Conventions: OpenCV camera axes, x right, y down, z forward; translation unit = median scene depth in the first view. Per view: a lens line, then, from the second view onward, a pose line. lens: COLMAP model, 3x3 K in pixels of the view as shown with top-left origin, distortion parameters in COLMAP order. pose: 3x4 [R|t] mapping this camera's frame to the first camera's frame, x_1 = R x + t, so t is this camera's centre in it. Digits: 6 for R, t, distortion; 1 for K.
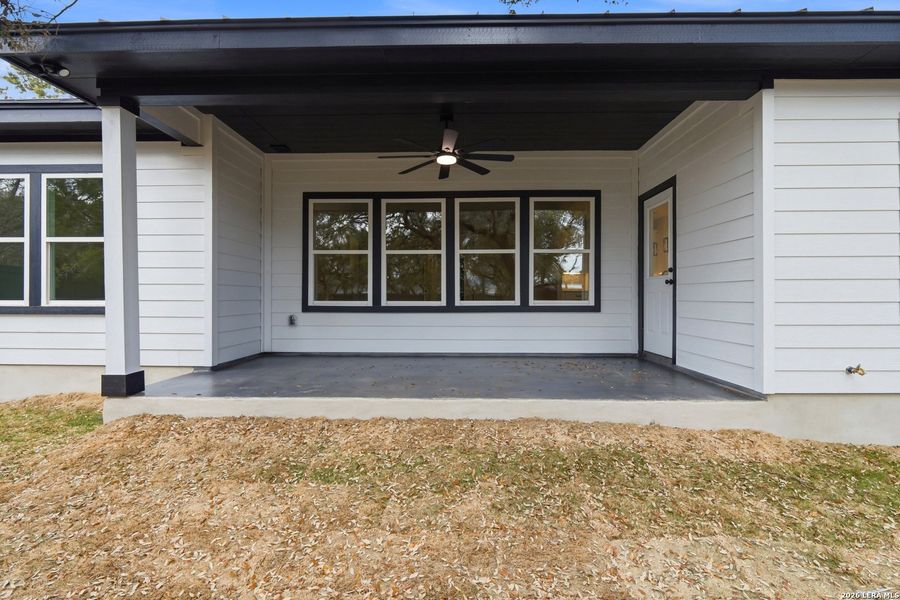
lens RADIAL K [[434.0, 0, 450.5], [0, 434.0, 296.2], [0, 0, 1]] dist [-0.000570, 0.000064]
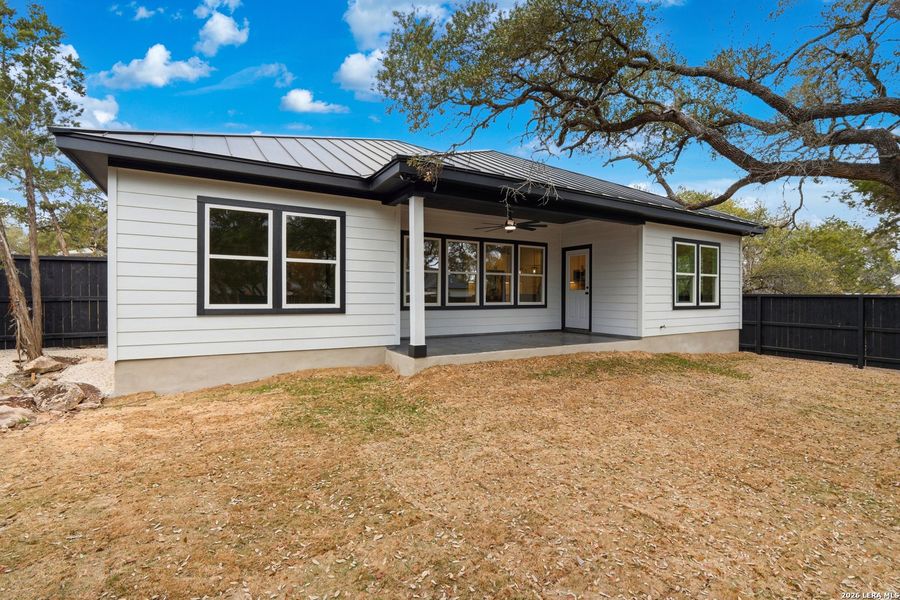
lens RADIAL K [[434.0, 0, 452.0], [0, 434.0, 301.2], [0, 0, 1]] dist [-0.000570, 0.000064]
pose [[0.844821, -0.003513, 0.535038, -1.007922], [0.000293, 0.999981, 0.006104, -0.005624], [-0.535049, -0.005000, 0.844806, -0.369446]]
